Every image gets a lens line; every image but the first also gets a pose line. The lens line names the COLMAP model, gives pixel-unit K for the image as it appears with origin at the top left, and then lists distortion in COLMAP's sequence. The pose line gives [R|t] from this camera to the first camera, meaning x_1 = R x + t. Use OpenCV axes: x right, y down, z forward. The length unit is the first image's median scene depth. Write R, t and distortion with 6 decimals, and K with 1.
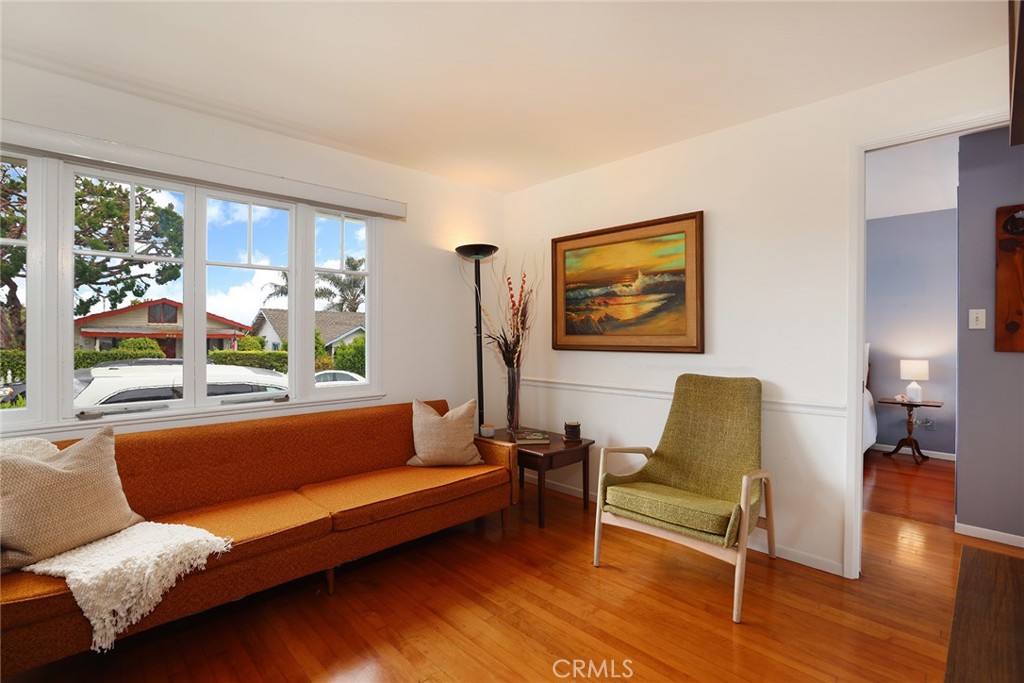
lens RADIAL K [[460.6, 0, 514.4], [0, 460.6, 344.6], [0, 0, 1]] dist [-0.020709, -0.000480]
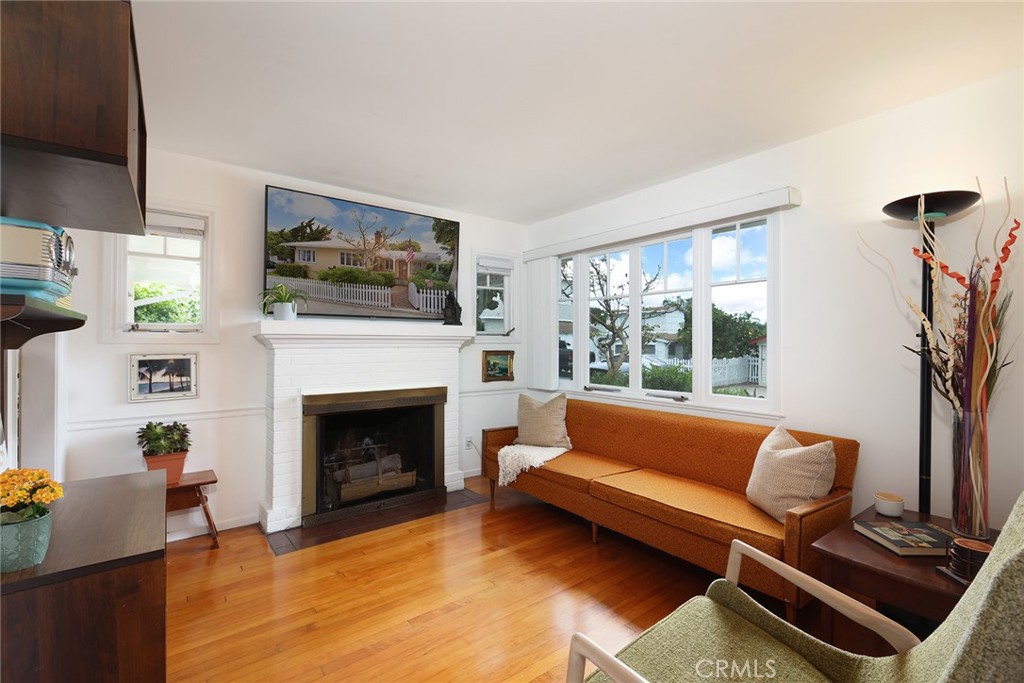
lens RADIAL K [[460.6, 0, 515.1], [0, 460.6, 340.5], [0, 0, 1]] dist [-0.020709, -0.000480]
pose [[-0.134309, -0.017722, -0.990781, 0.826771], [-0.019993, 0.999685, -0.015171, -0.005942], [0.990738, 0.017771, -0.134621, 0.831909]]
